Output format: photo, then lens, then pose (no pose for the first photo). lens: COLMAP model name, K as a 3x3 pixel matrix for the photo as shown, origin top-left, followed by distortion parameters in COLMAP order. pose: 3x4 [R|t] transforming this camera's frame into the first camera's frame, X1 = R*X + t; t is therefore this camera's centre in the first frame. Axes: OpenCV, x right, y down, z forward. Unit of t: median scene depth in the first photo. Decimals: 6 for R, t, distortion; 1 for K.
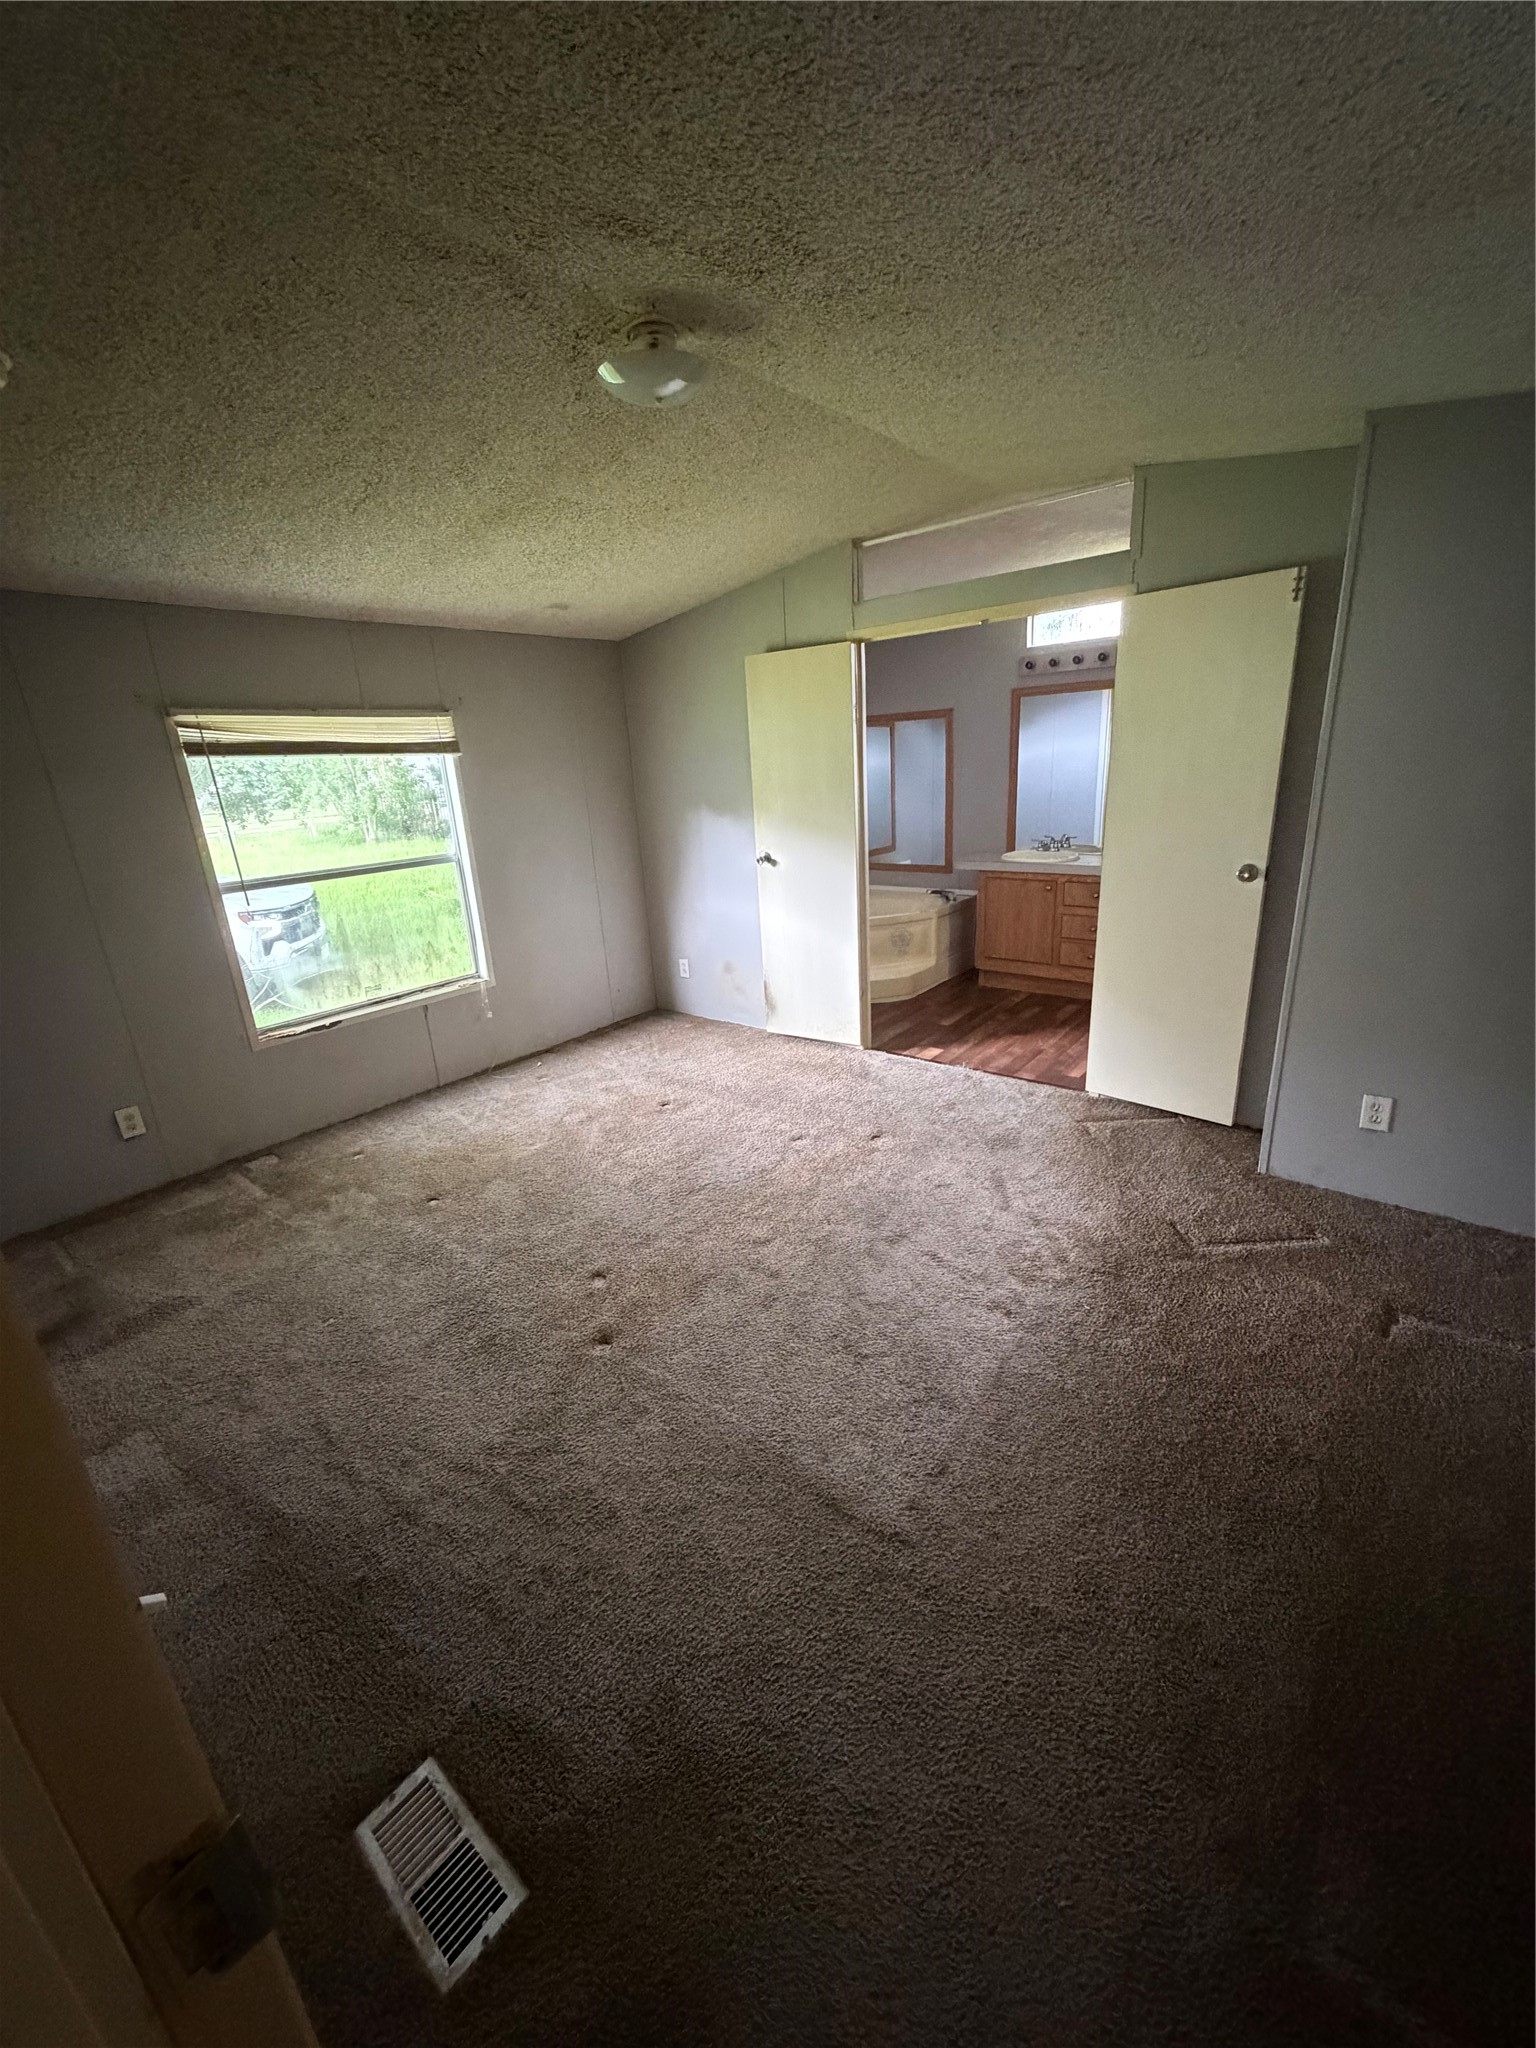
lens RADIAL K [[816.5, 0, 768.0], [0, 816.5, 1024.0], [0, 0, 1]] dist [-0.000749, 0.000079]
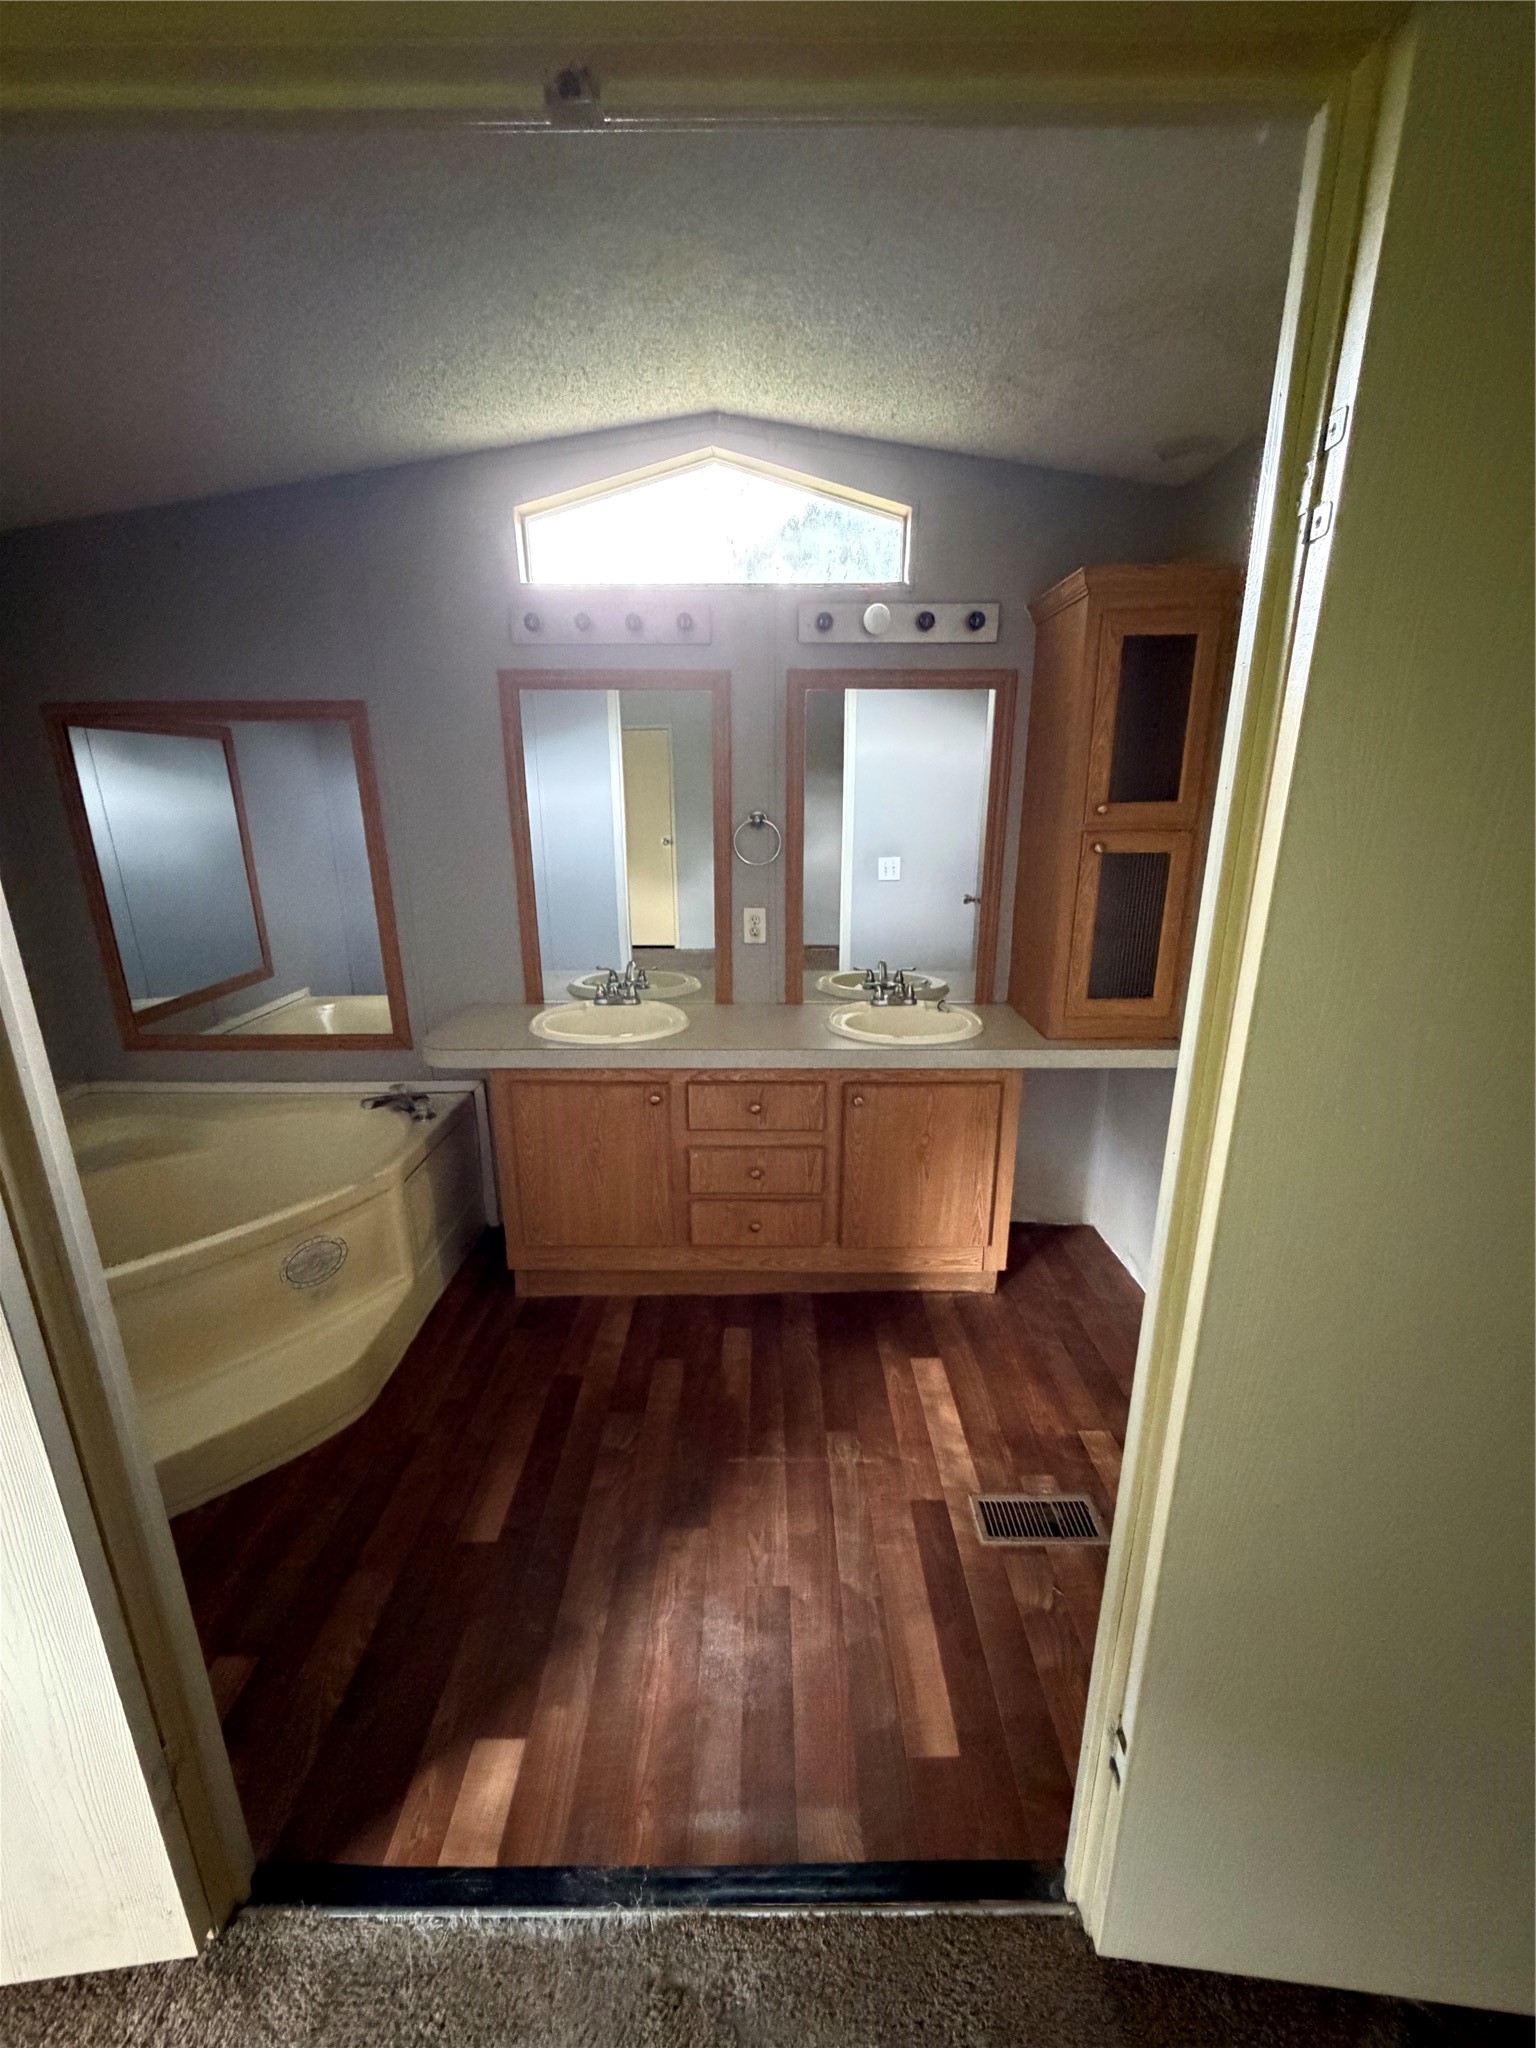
lens RADIAL K [[816.5, 0, 768.0], [0, 816.5, 1024.0], [0, 0, 1]] dist [-0.000749, 0.000079]
pose [[0.777008, -0.119574, 0.618029, 0.104076], [0.149796, 0.988712, 0.002962, -0.186278], [-0.611407, 0.090277, 0.786150, 0.551156]]
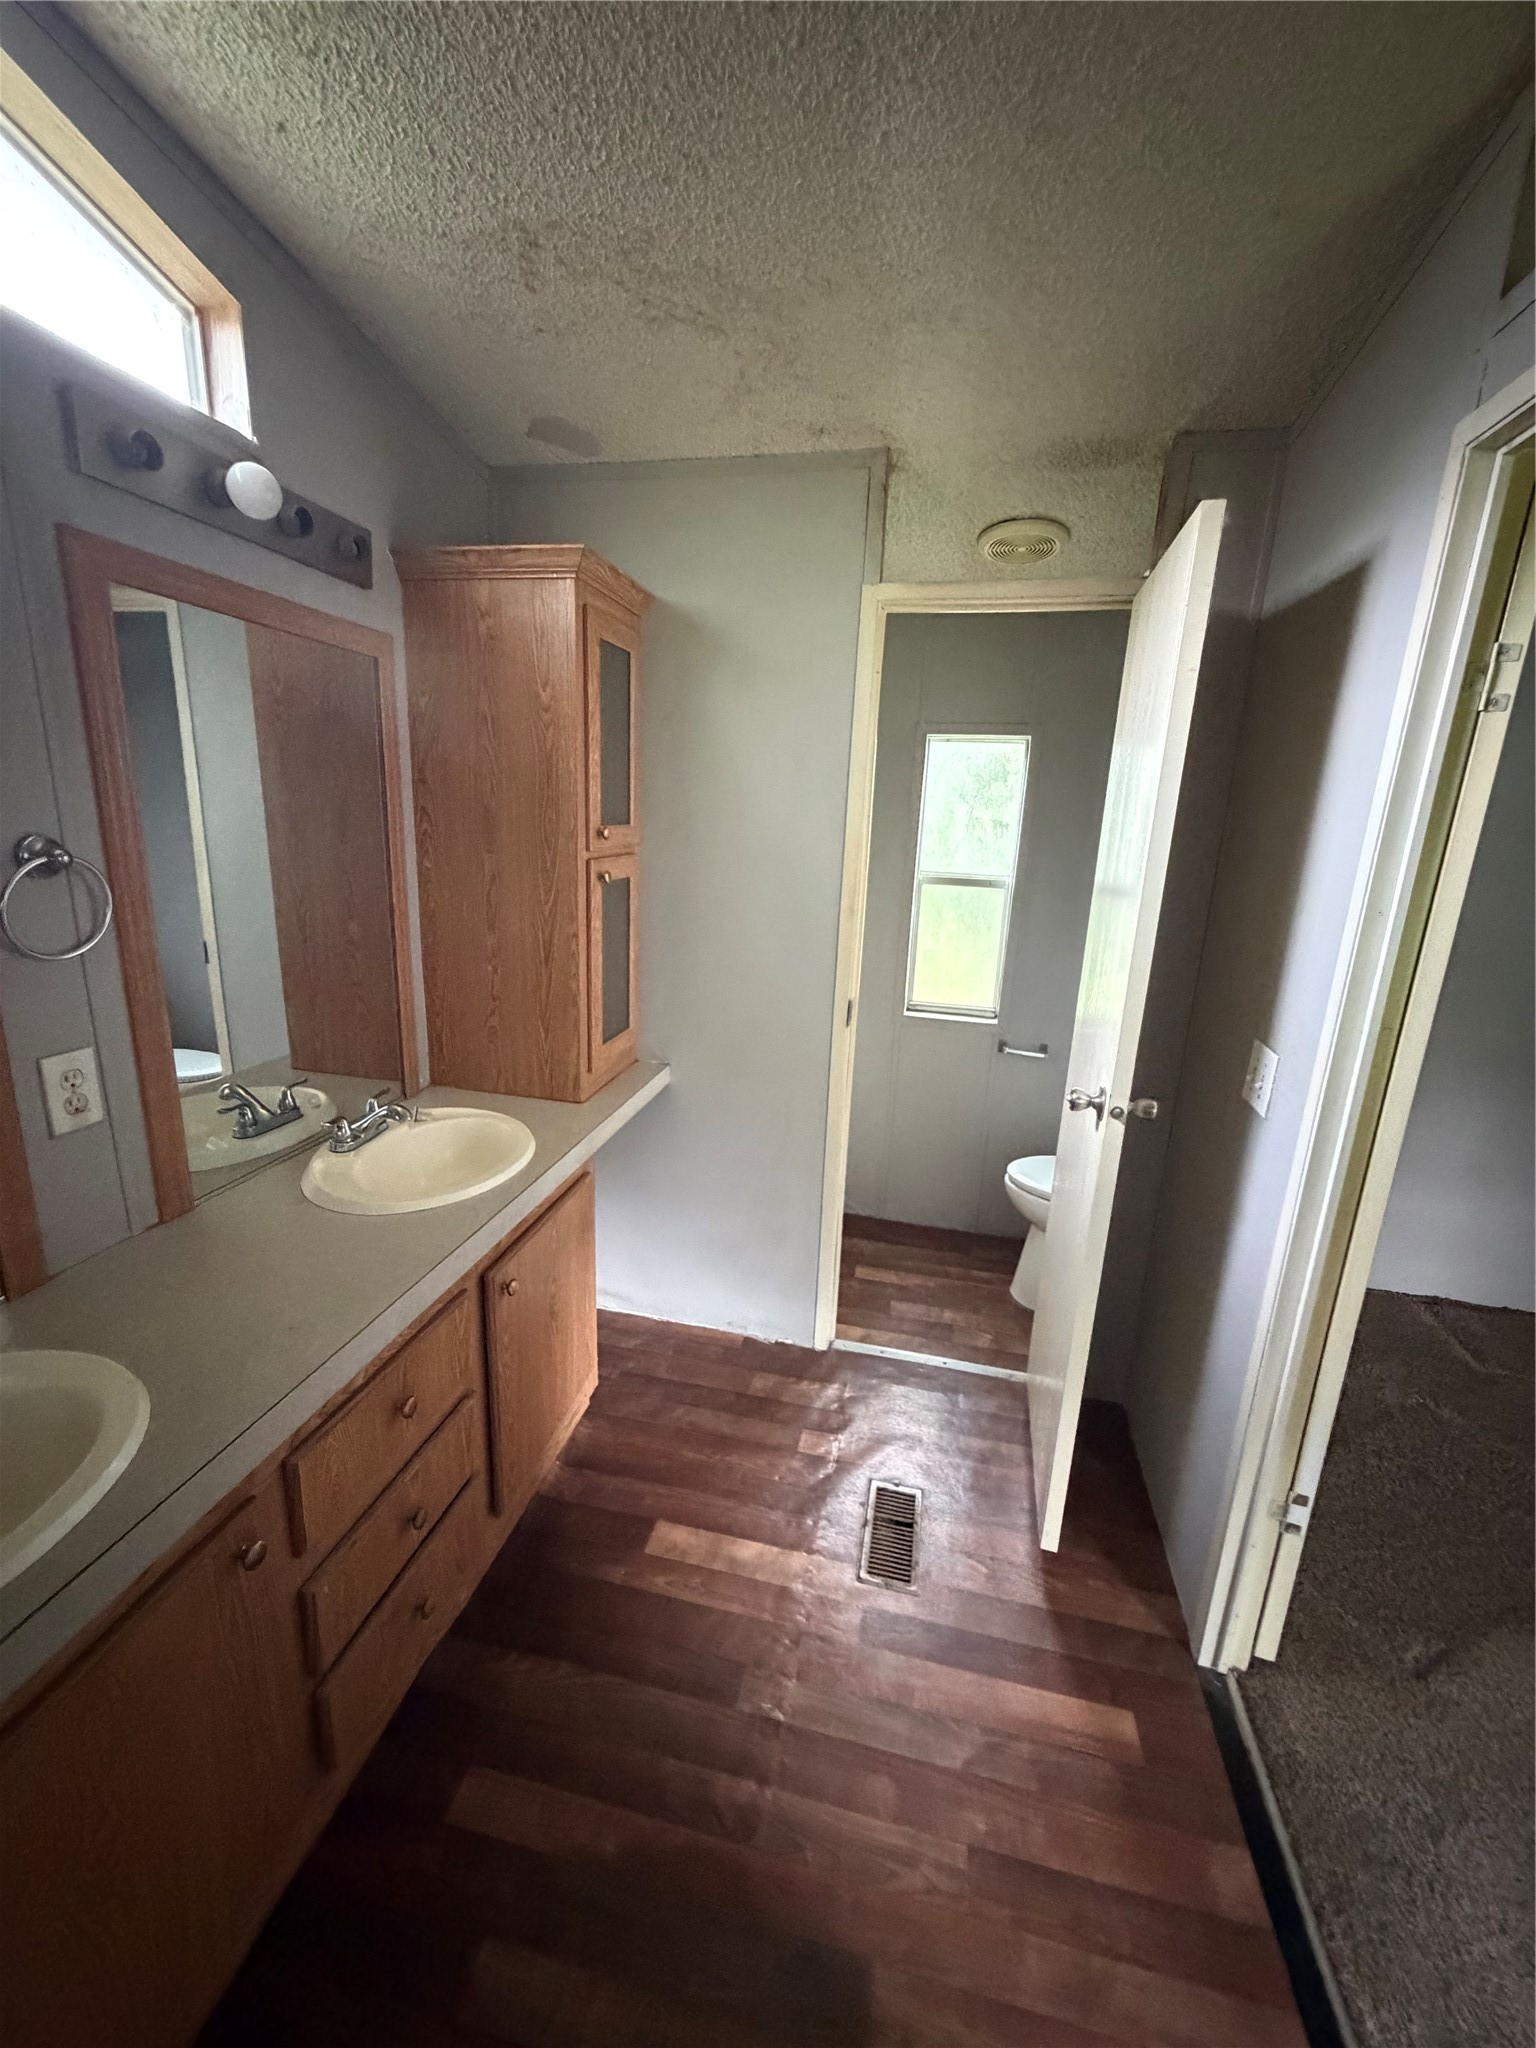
lens RADIAL K [[810.3, 0, 768.0], [0, 810.3, 1024.0], [0, 0, 1]] dist [-0.001158, 0.000009]
pose [[-0.449222, -0.186106, 0.873822, 0.138065], [0.251510, 0.912165, 0.323571, -0.285906], [-0.857288, 0.365130, -0.362957, 0.853164]]
